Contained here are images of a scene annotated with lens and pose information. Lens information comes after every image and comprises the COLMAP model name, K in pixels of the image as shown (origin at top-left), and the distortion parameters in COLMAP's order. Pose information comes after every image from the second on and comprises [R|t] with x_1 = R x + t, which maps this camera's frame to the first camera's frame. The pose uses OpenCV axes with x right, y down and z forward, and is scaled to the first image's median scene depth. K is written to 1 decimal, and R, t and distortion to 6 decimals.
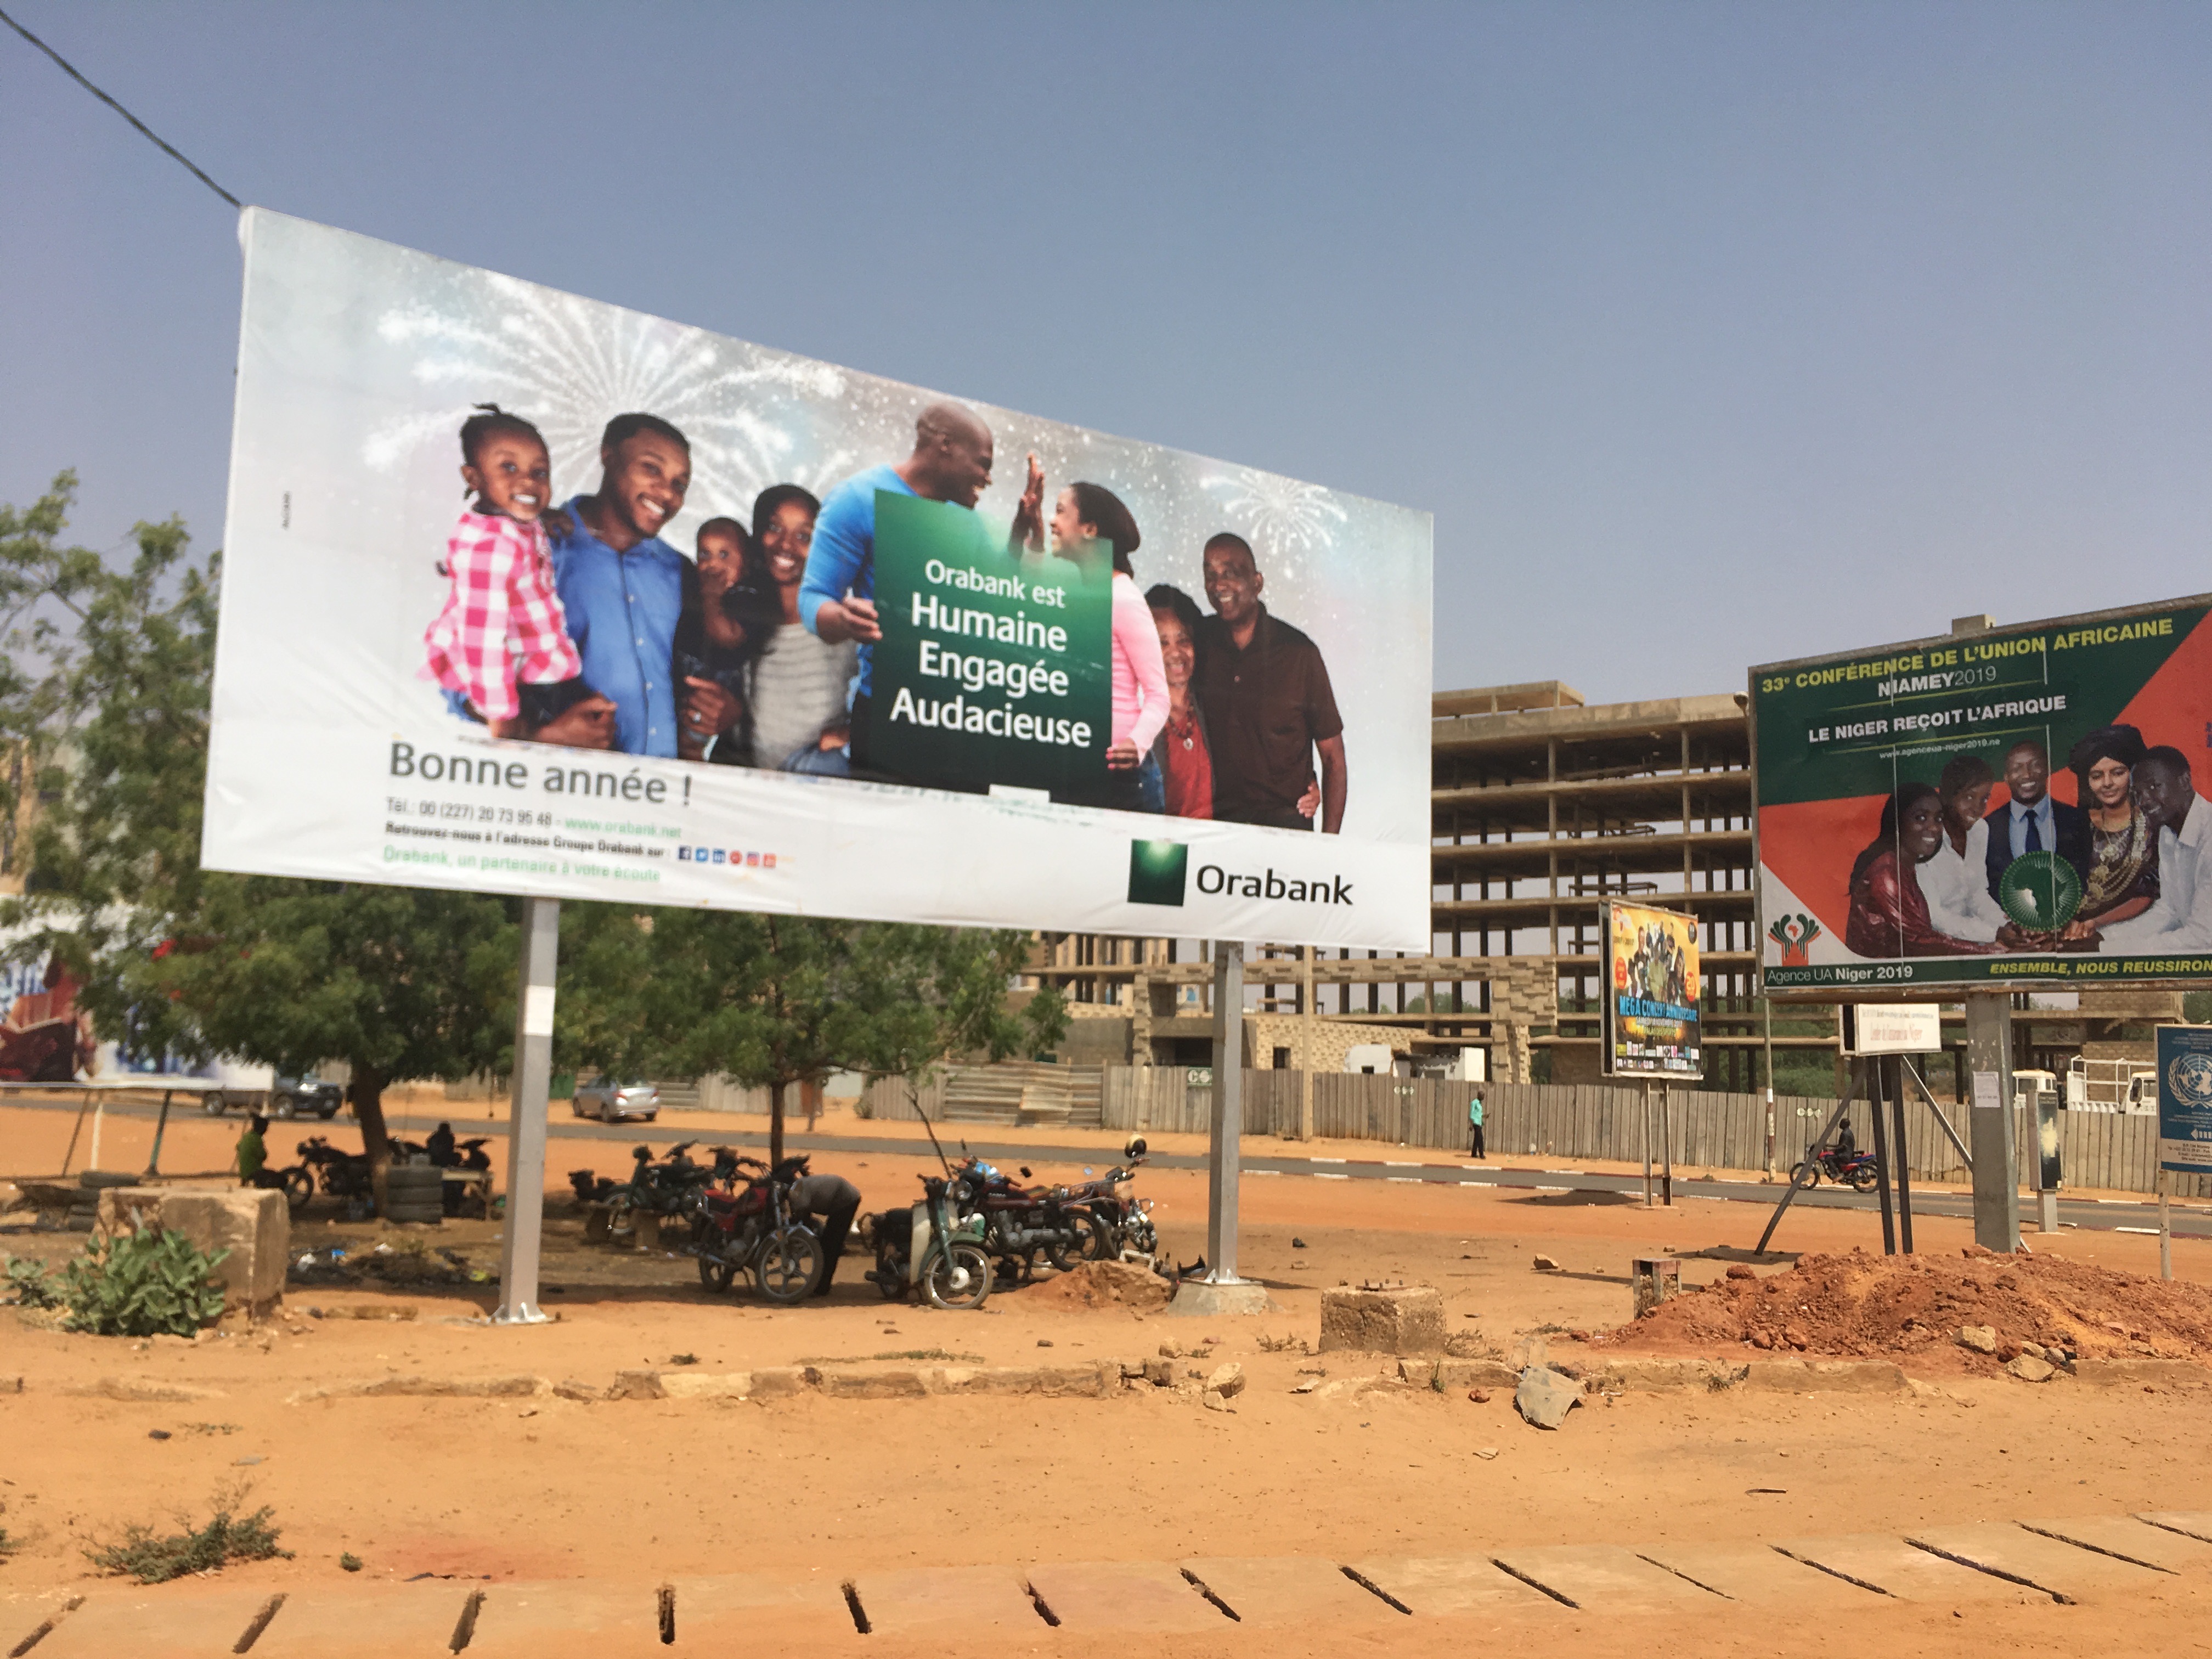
lens RADIAL K [[1999.8, 0, 1106.0], [0, 1999.8, 829.5], [0, 0, 1]] dist [0.103043, -0.181600]
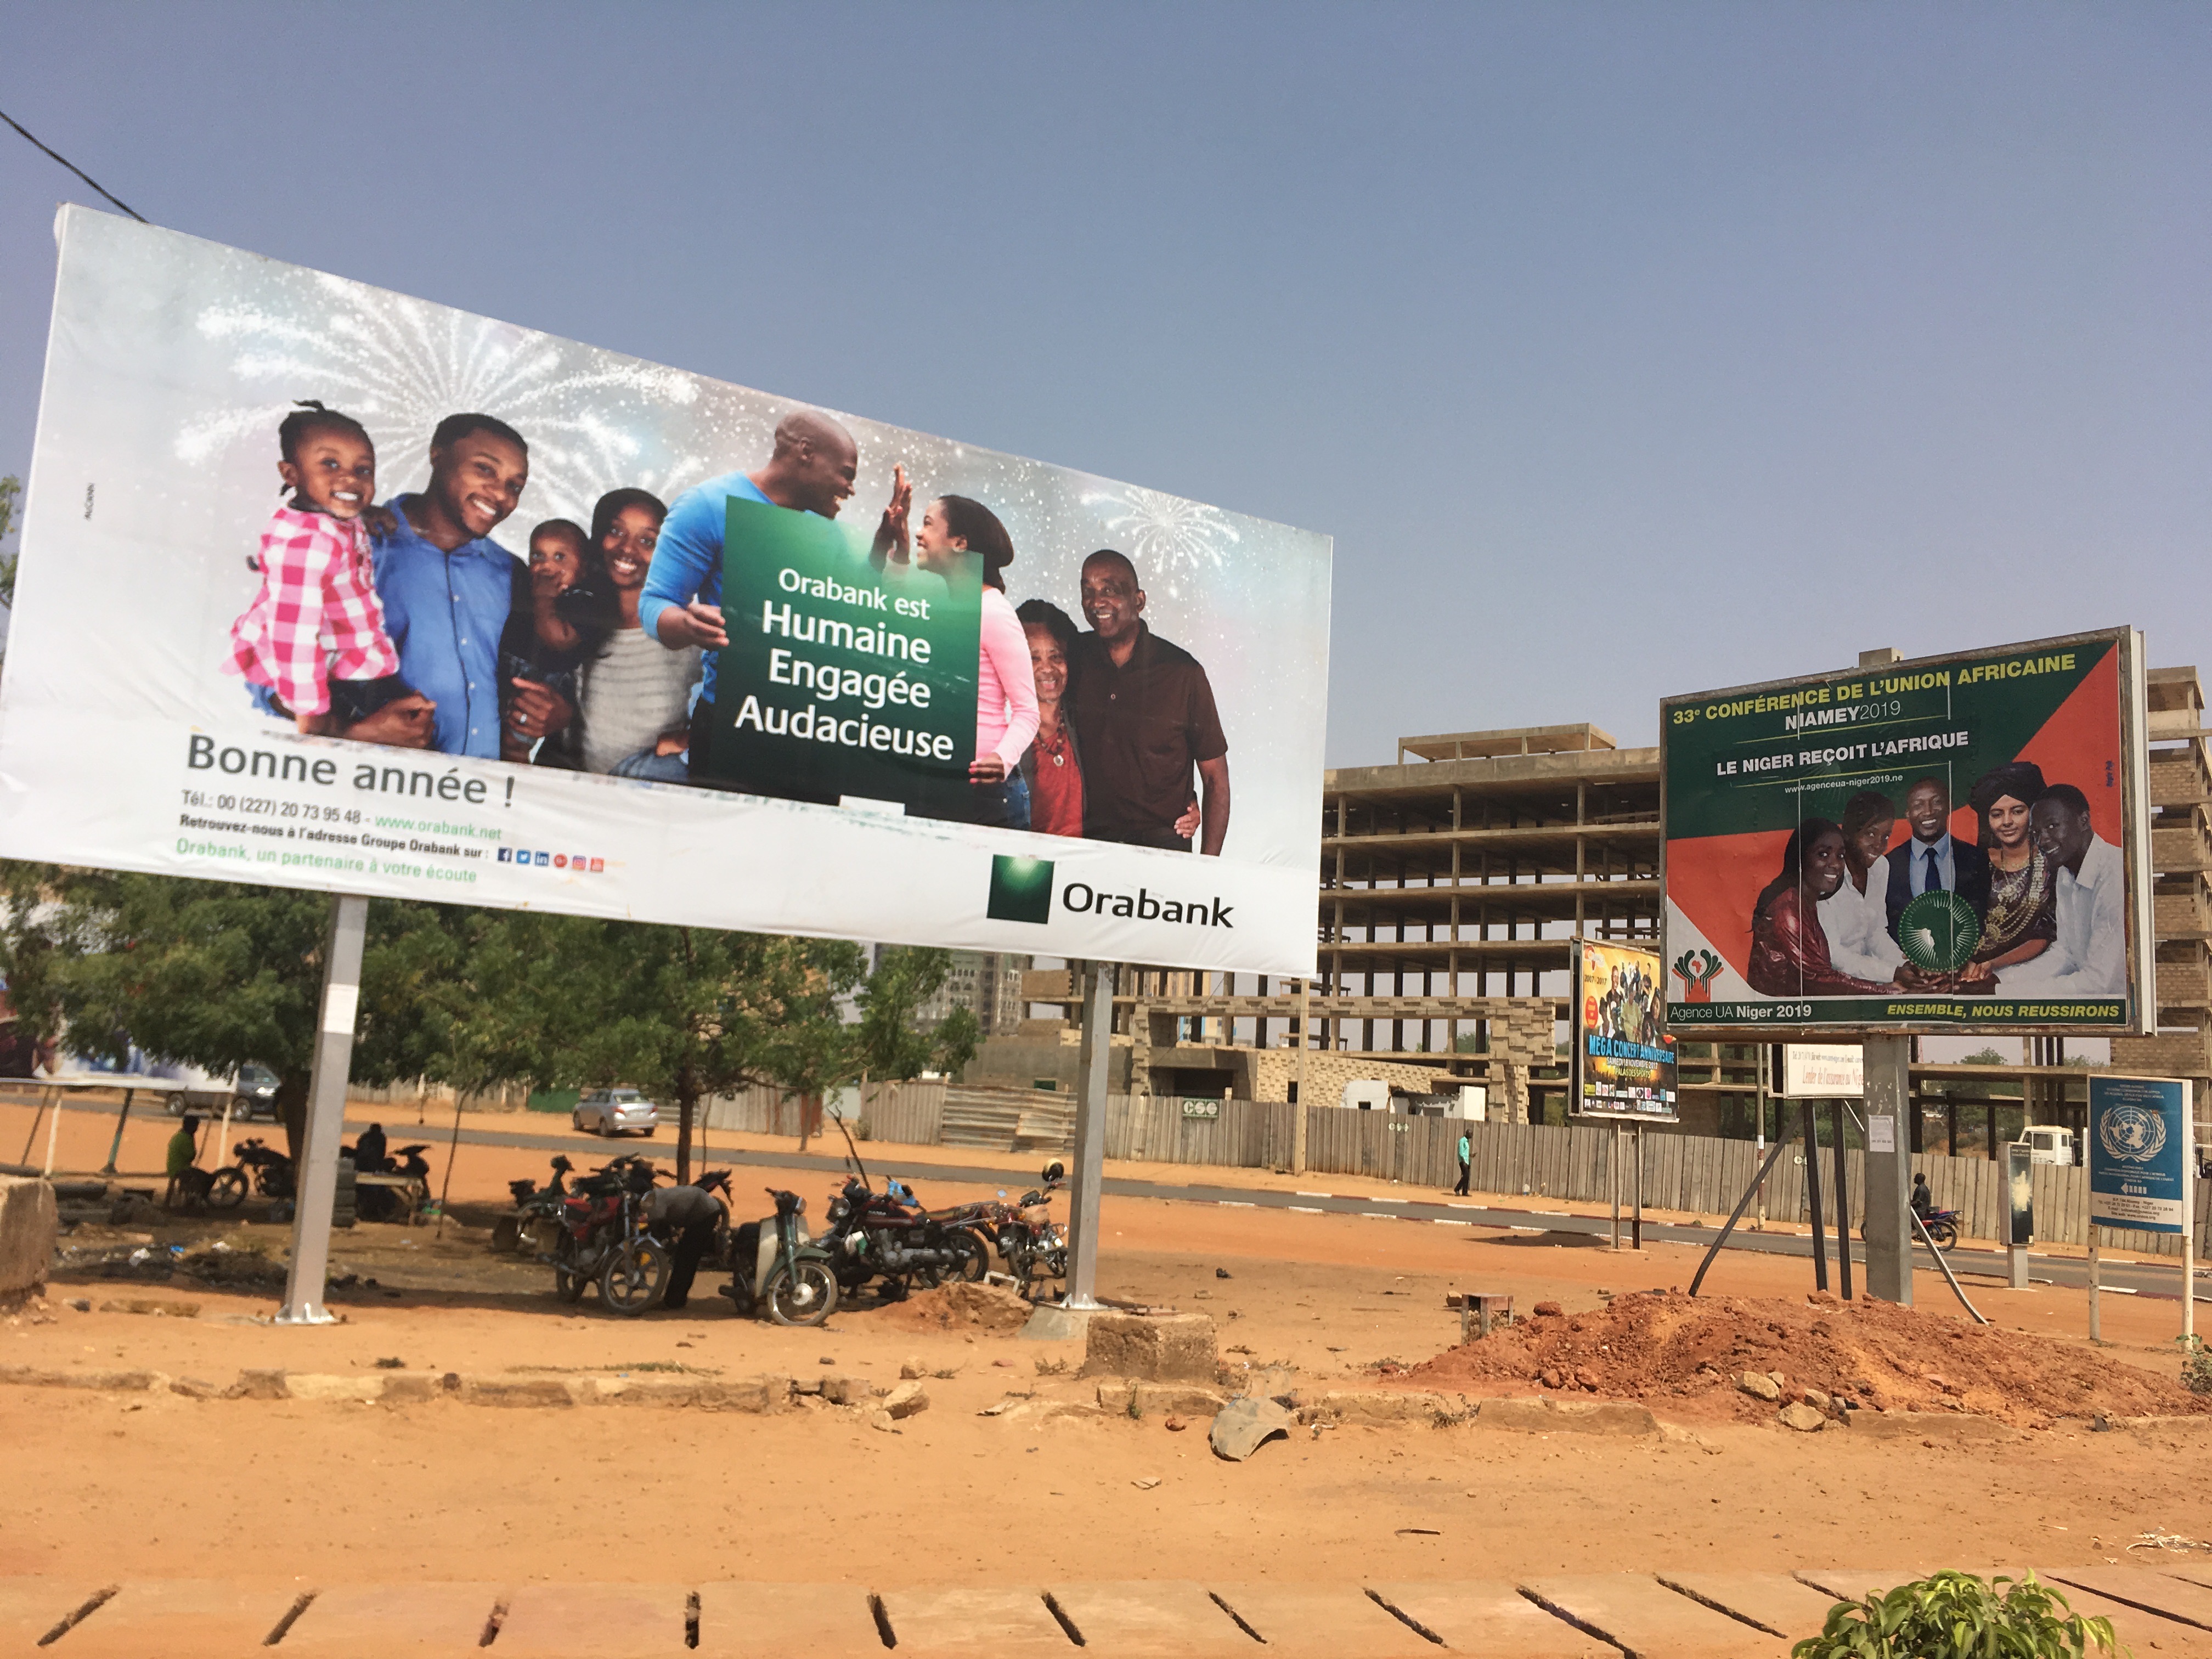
lens RADIAL K [[1966.2, 0, 1106.0], [0, 1966.2, 829.5], [0, 0, 1]] dist [0.104100, -0.171579]
pose [[0.998881, 0.021841, -0.041947, 0.112053], [-0.022619, 0.999579, -0.018148, 0.008982], [0.041533, 0.019076, 0.998955, 0.028951]]
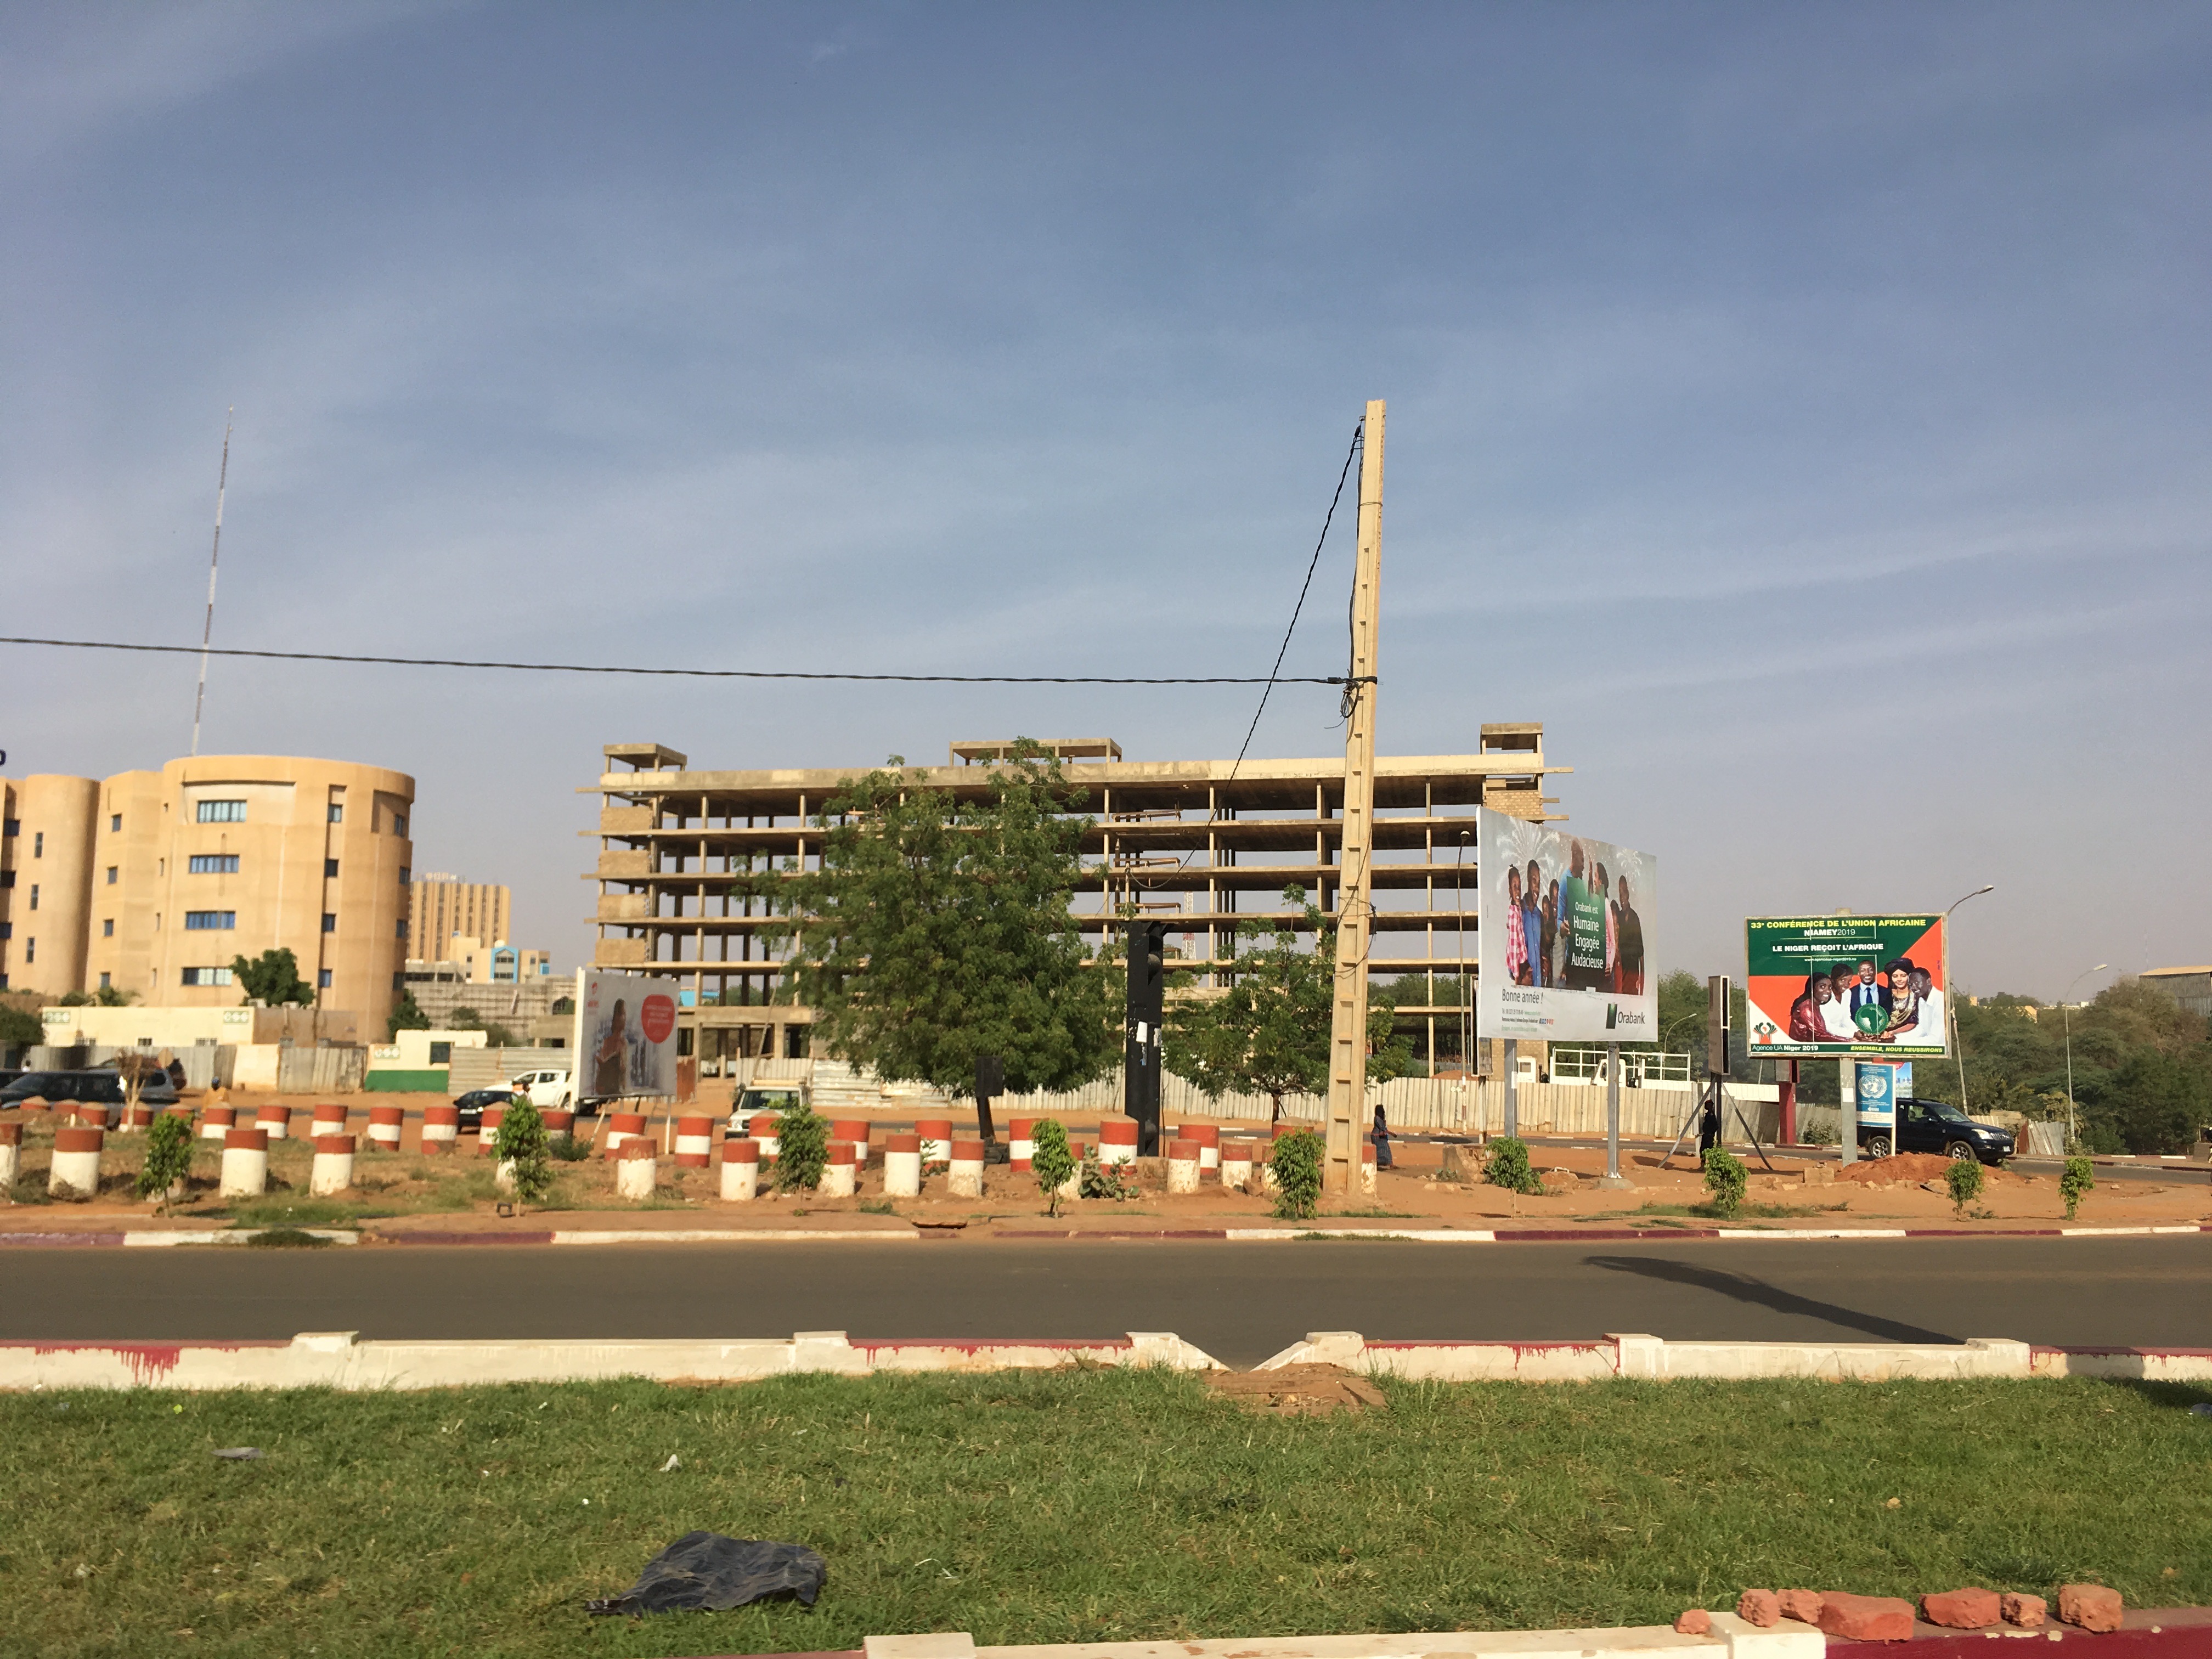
lens RADIAL K [[1966.2, 0, 1106.0], [0, 1966.2, 829.5], [0, 0, 1]] dist [0.104100, -0.171579]
pose [[0.937556, 0.033858, 0.346183, -1.506171], [-0.040409, 0.999114, 0.011721, -0.226015], [-0.345479, -0.024978, 0.938094, -1.166593]]
